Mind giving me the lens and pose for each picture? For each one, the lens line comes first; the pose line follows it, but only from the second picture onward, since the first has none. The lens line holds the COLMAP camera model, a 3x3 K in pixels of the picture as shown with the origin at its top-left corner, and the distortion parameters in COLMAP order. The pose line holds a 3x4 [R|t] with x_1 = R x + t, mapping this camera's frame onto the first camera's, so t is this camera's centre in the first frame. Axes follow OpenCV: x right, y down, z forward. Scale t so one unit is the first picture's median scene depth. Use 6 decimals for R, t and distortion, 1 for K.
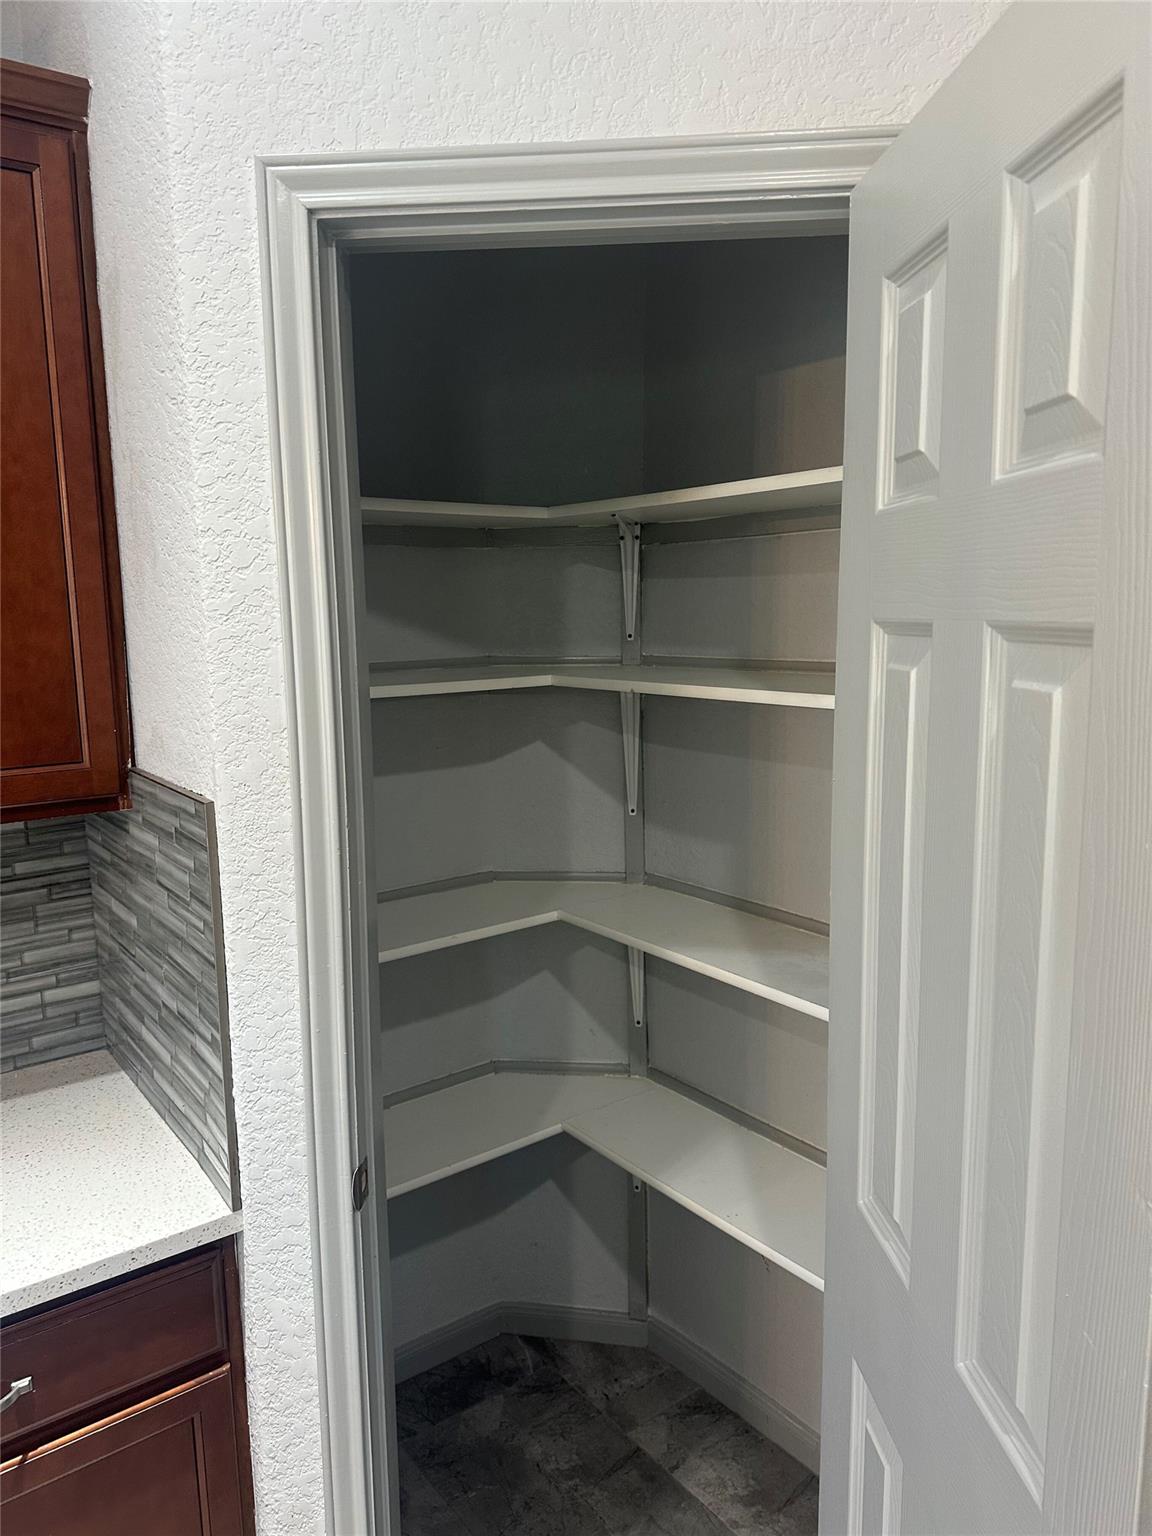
lens RADIAL K [[1069.8, 0, 576.0], [0, 1069.8, 768.0], [0, 0, 1]] dist [0.062057, -0.090946]
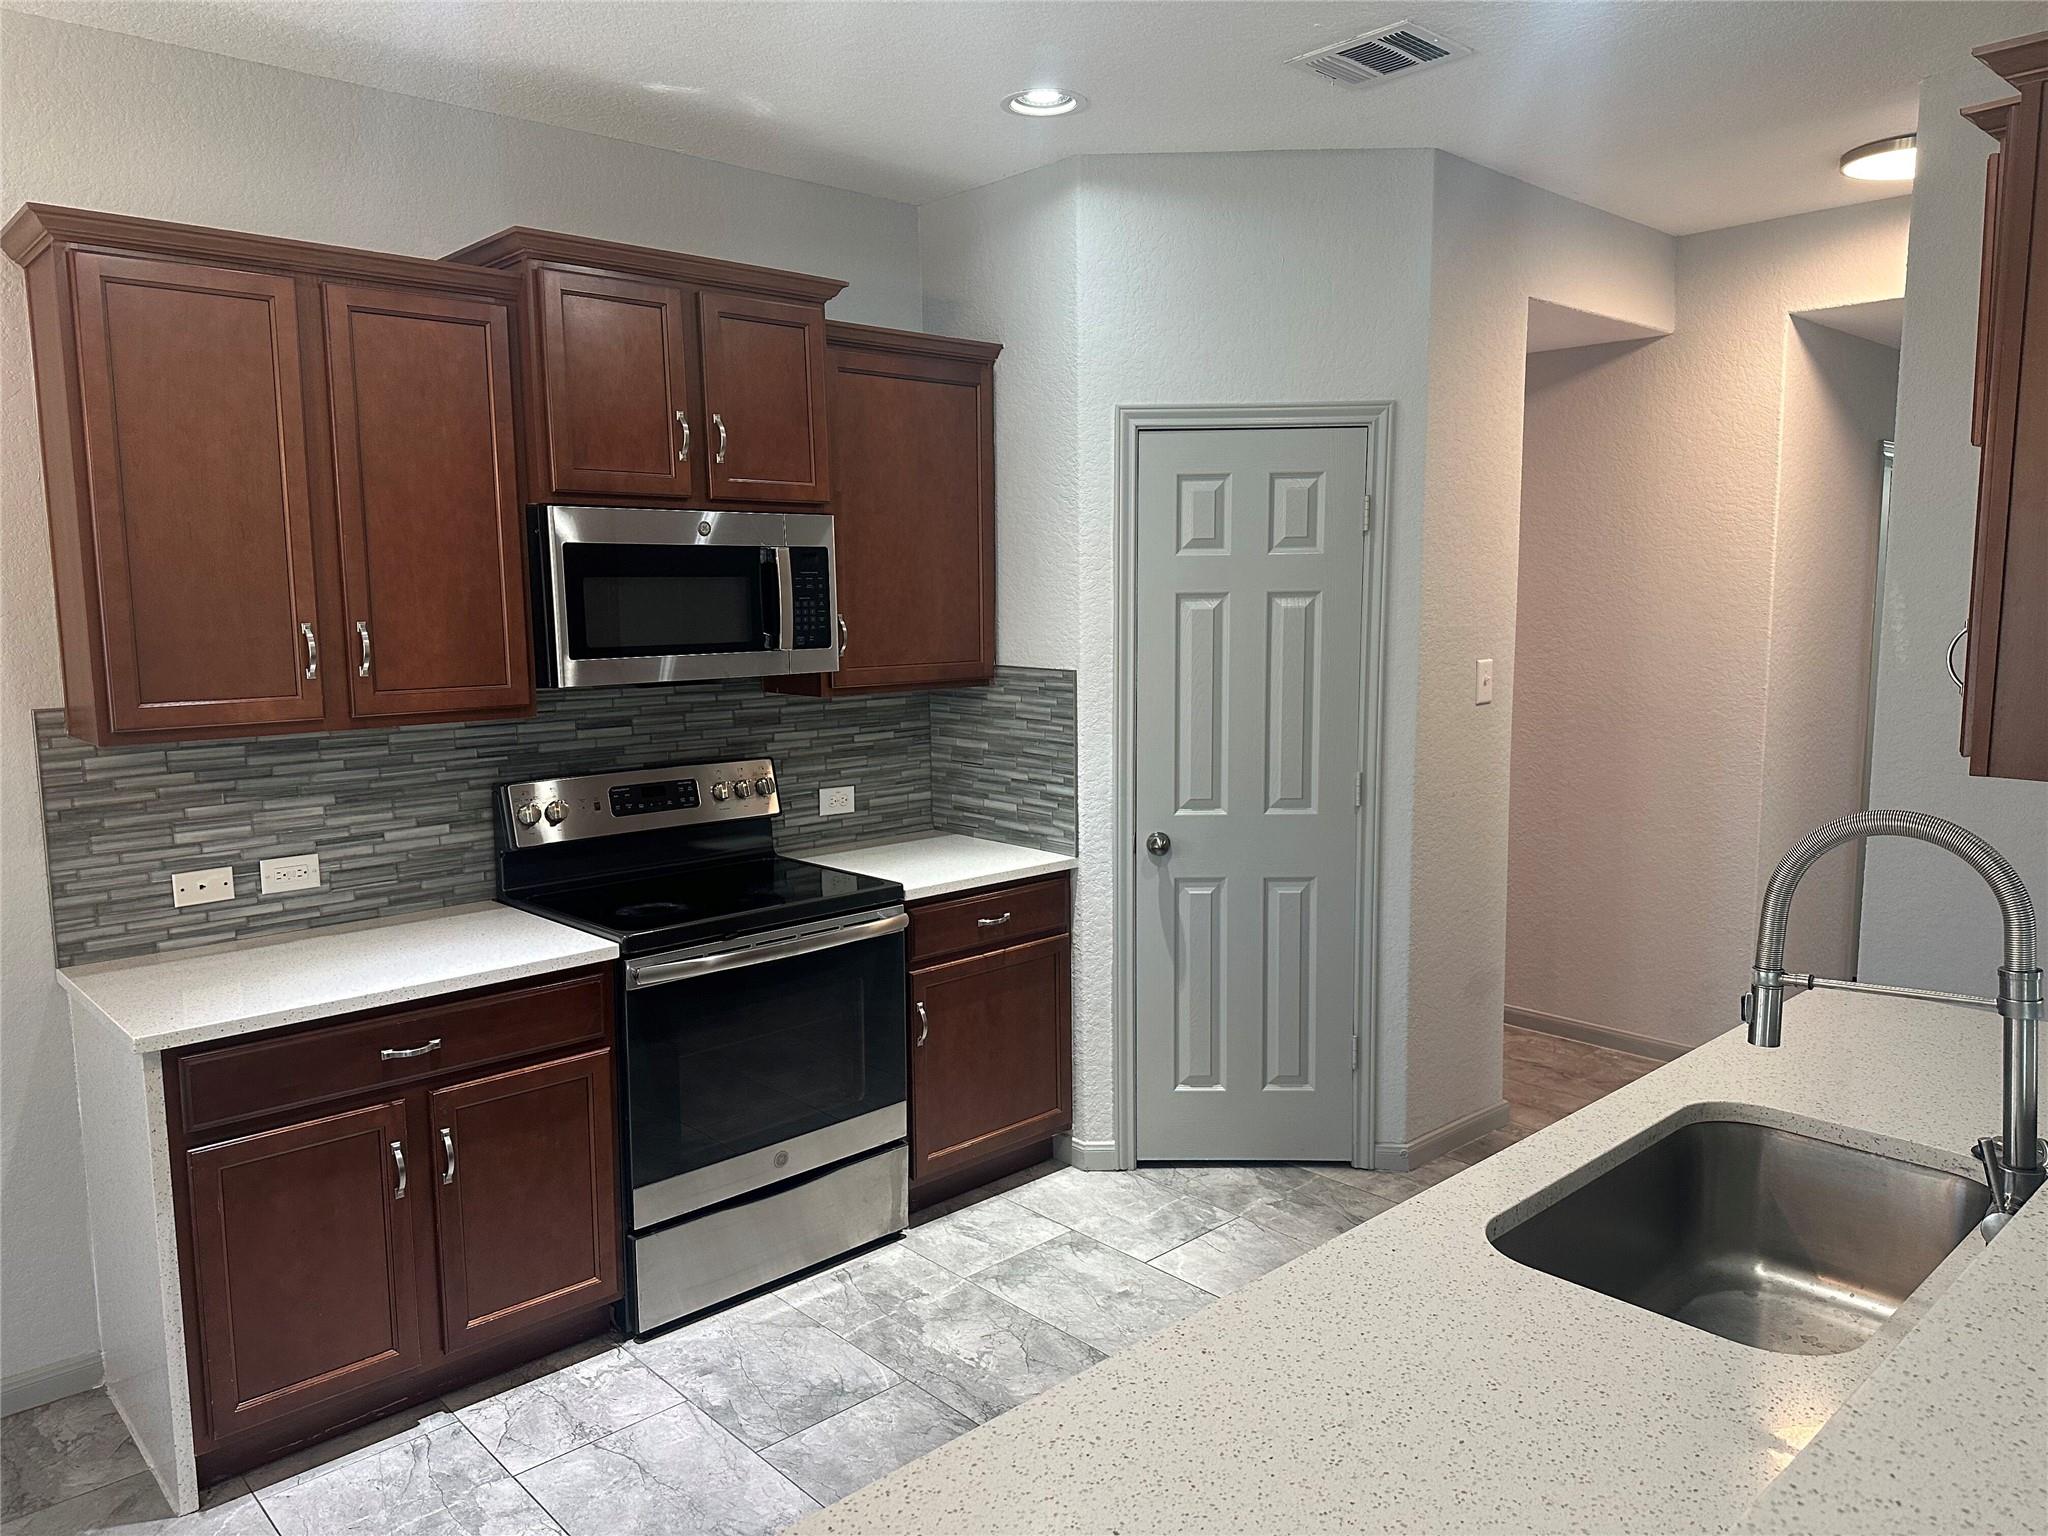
lens RADIAL K [[1426.4, 0, 1024.0], [0, 1426.4, 768.0], [0, 0, 1]] dist [0.062057, -0.090946]
pose [[0.995413, -0.007006, 0.095413, -0.635896], [0.009566, 0.999606, -0.026402, 0.274631], [-0.095191, 0.027193, 0.995088, -1.733091]]
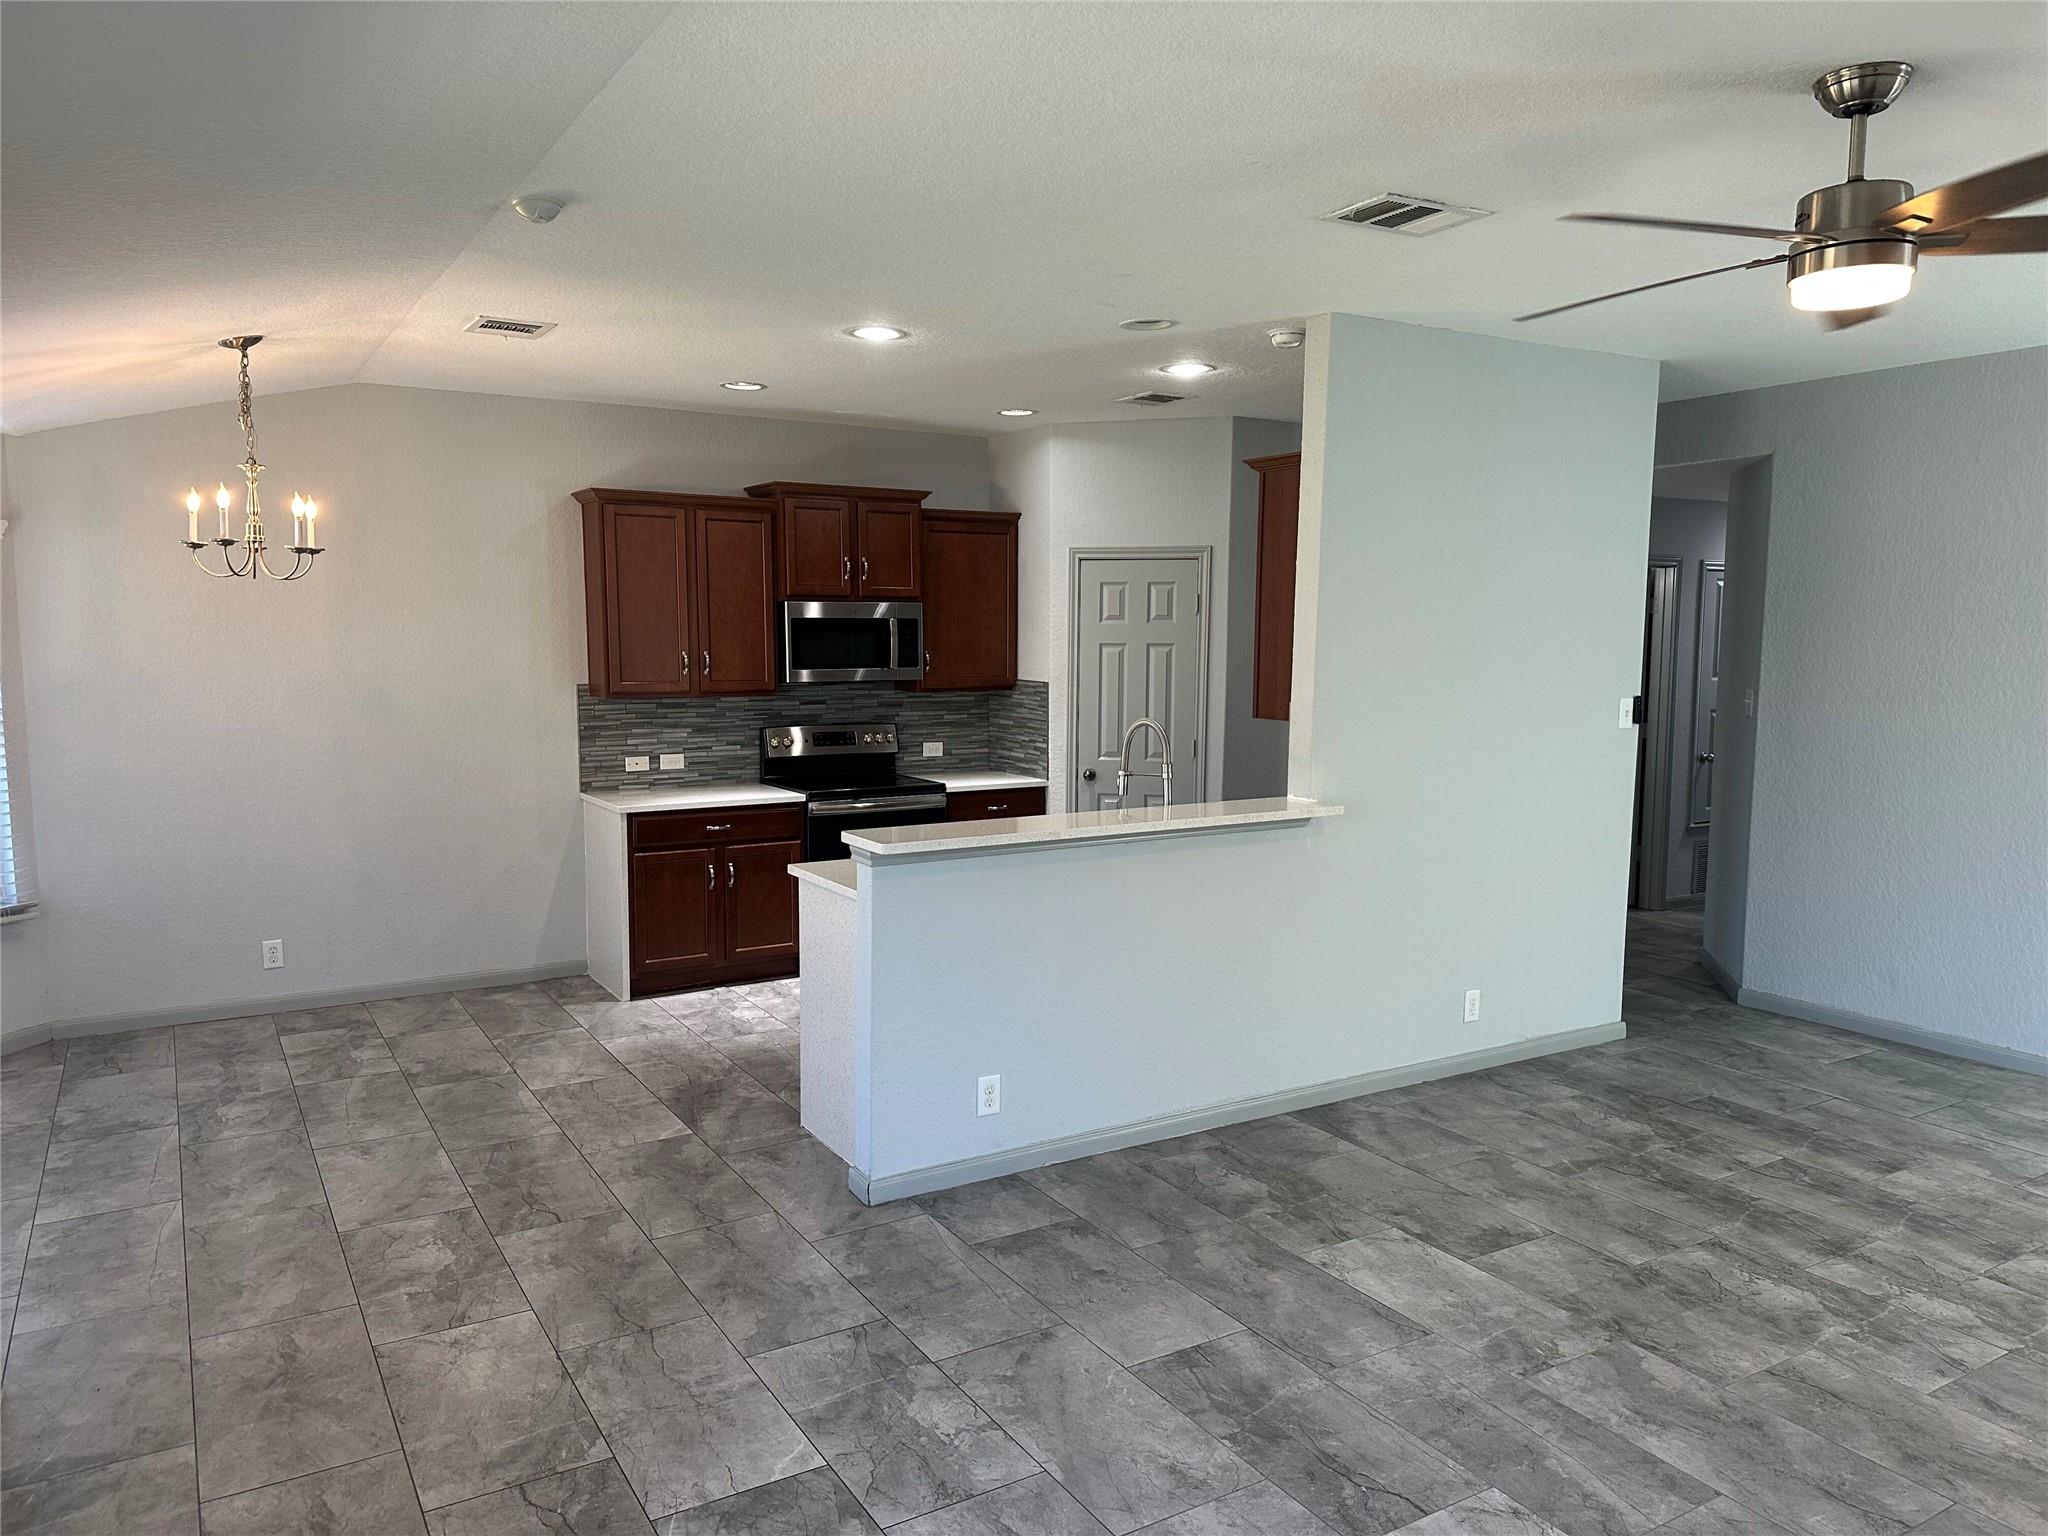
lens RADIAL K [[1438.7, 0, 1024.8], [0, 1438.7, 790.6], [0, 0, 1]] dist [0.053179, -0.066136]
pose [[0.993171, 0.032903, -0.111934, 0.209686], [-0.037106, 0.998674, -0.035679, 0.593855], [0.110612, 0.039589, 0.993075, -4.189067]]
